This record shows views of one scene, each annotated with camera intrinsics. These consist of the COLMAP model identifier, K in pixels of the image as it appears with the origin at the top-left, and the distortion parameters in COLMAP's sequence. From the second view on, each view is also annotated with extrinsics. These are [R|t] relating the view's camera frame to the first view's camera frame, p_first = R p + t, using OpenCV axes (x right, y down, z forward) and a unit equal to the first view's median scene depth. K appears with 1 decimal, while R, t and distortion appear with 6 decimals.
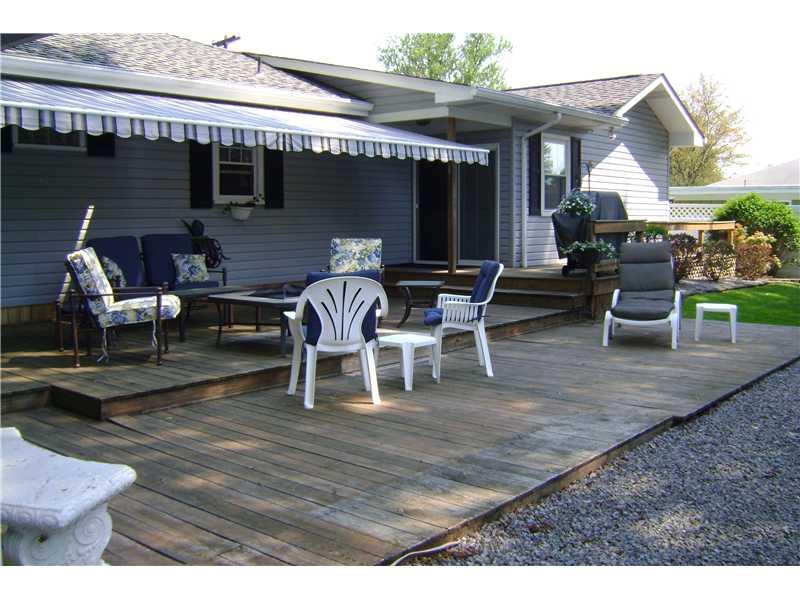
lens RADIAL K [[838.2, 0, 410.5], [0, 838.2, 273.2], [0, 0, 1]] dist [-0.125854, 0.035781]
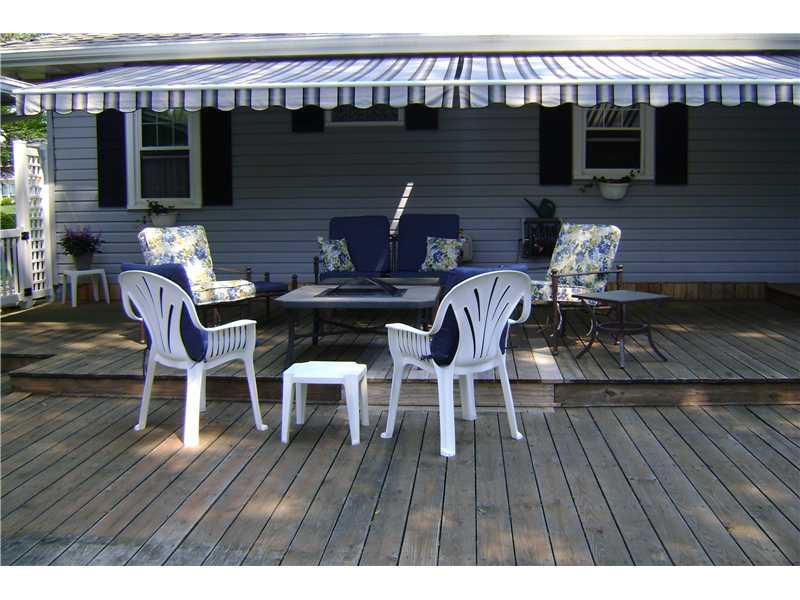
lens RADIAL K [[831.9, 0, 400.0], [0, 831.9, 300.0], [0, 0, 1]] dist [-0.172800, 0.387743]
pose [[0.562398, 0.095569, -0.821325, 0.406151], [-0.050697, 0.995415, 0.081111, -0.025585], [0.825311, -0.003978, 0.564664, 0.459765]]
